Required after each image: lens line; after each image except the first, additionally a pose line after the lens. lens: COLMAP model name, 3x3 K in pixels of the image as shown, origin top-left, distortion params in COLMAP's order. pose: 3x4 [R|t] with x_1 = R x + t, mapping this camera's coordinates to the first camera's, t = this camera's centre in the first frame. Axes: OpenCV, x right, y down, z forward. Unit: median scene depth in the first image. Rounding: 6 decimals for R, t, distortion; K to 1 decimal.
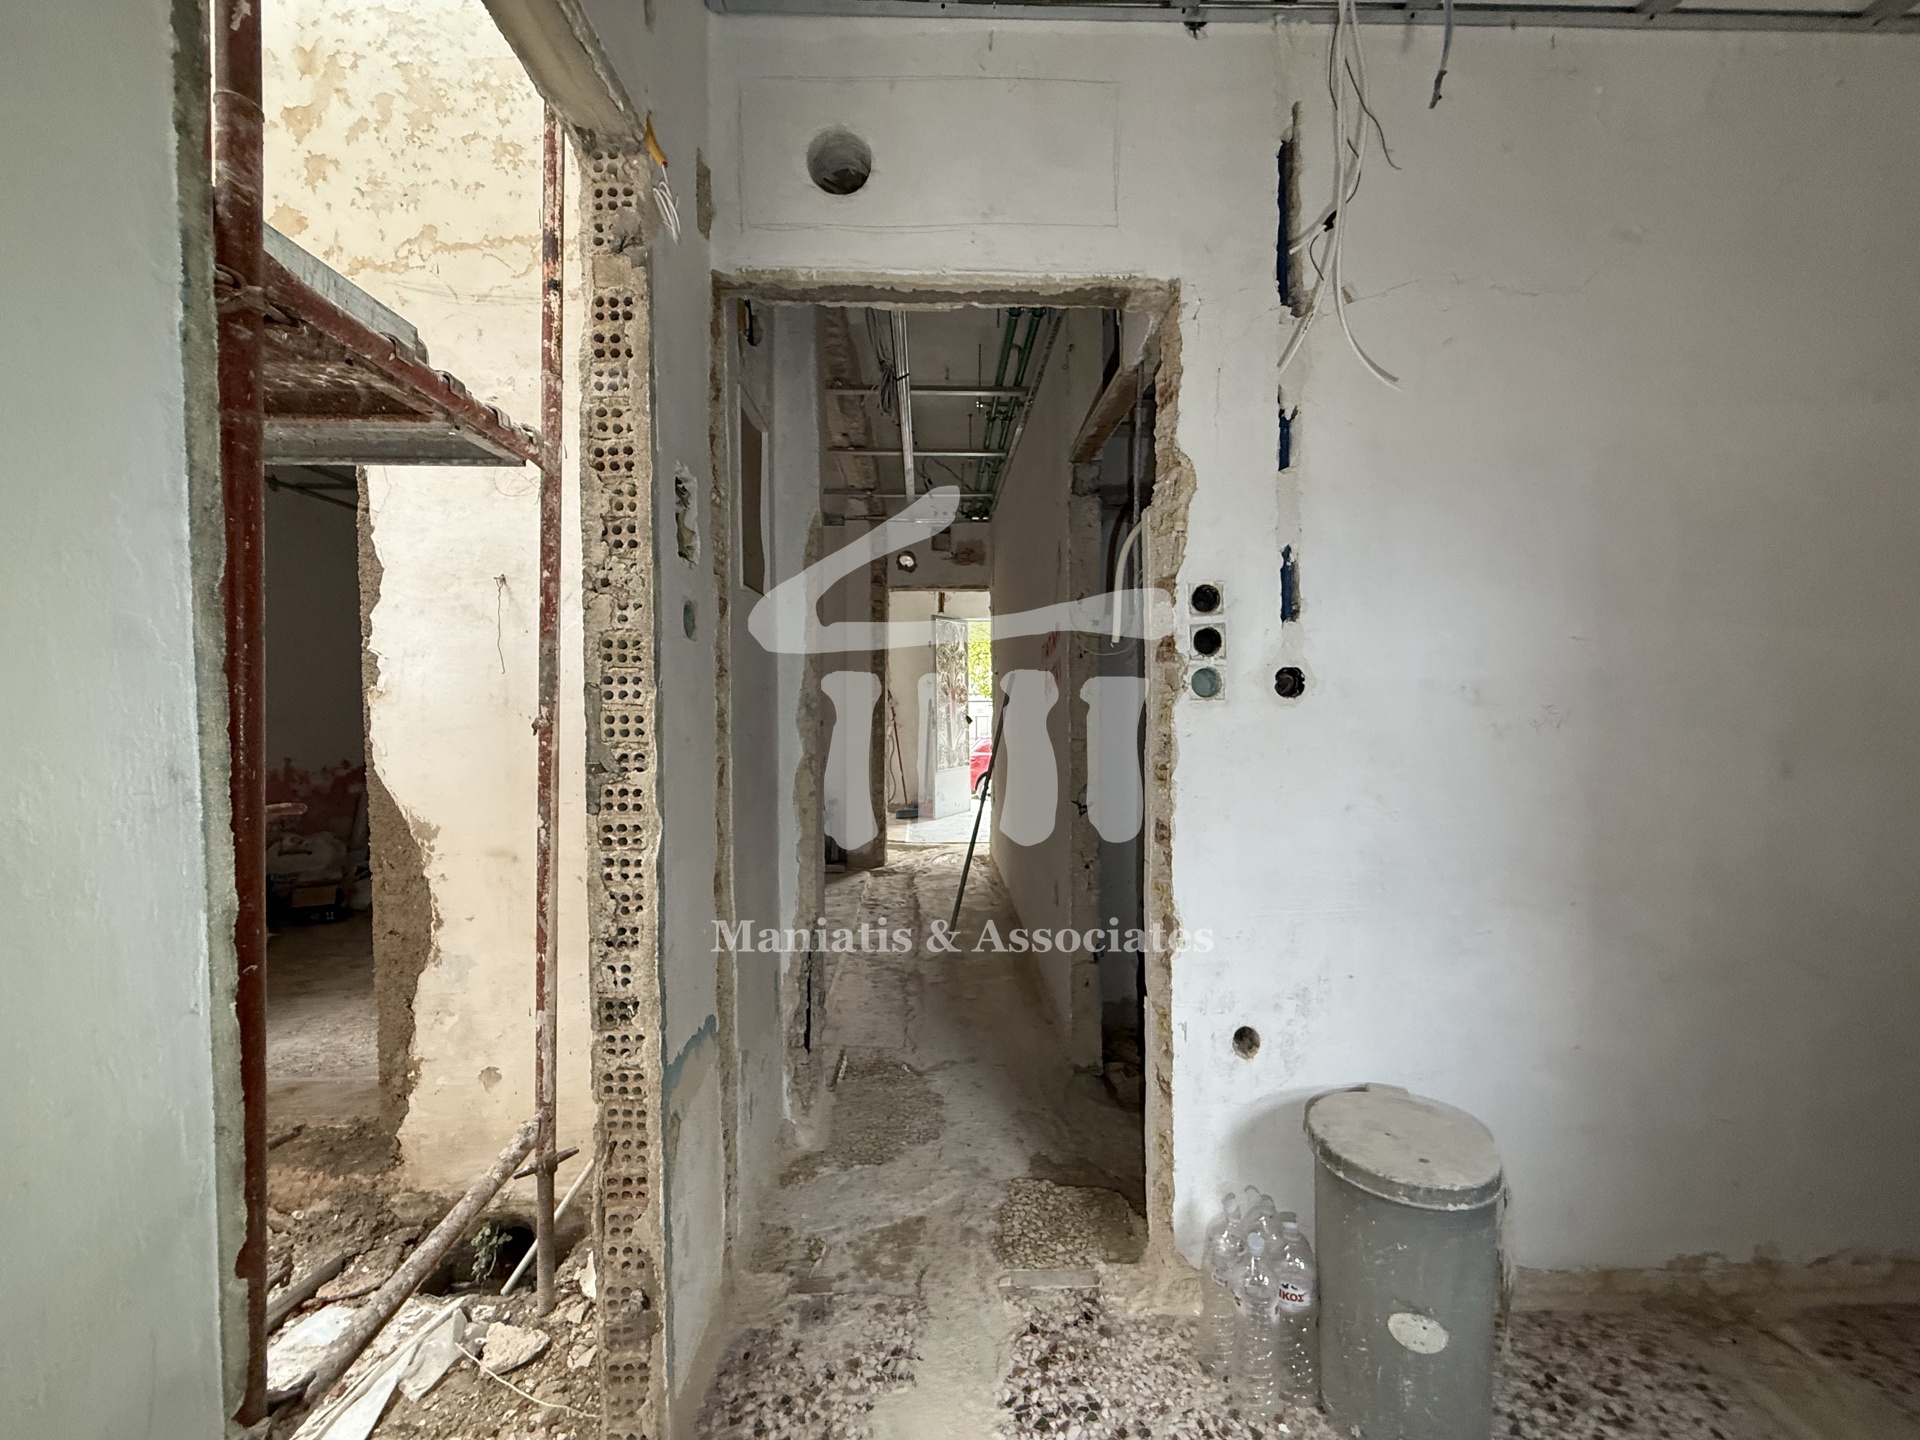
lens RADIAL K [[766.1, 0, 954.8], [0, 766.1, 718.4], [0, 0, 1]] dist [0.000011, 0.000122]
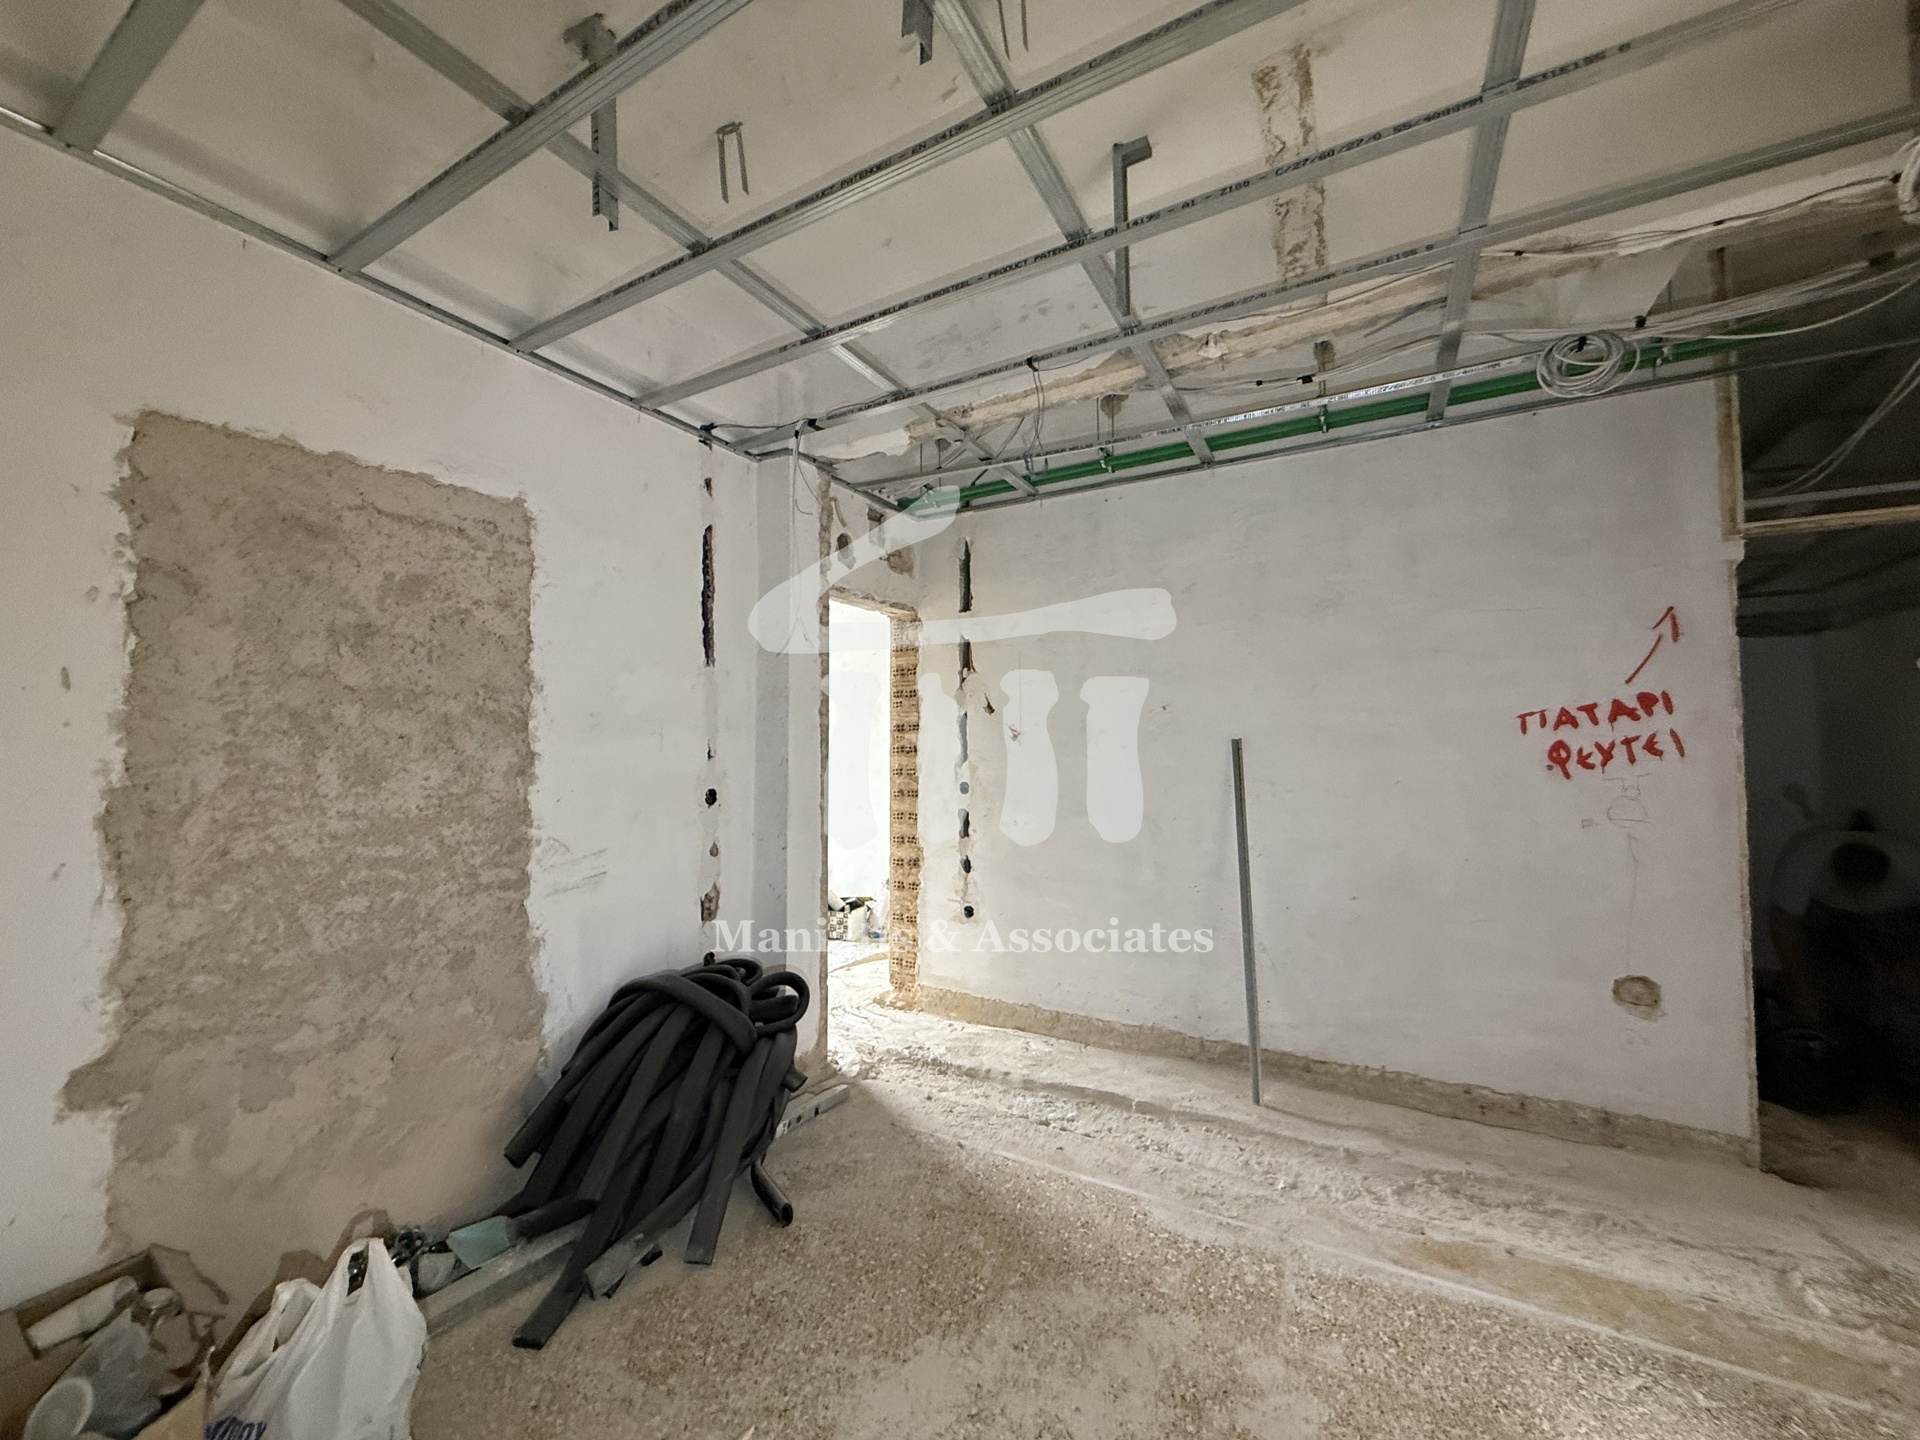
lens RADIAL K [[764.2, 0, 954.7], [0, 764.2, 718.6], [0, 0, 1]] dist [0.000633, -0.000049]
pose [[0.530272, 0.032981, 0.847186, -2.012092], [0.026231, 0.998127, -0.055276, -0.118154], [-0.847422, 0.051533, 0.528414, 2.251426]]
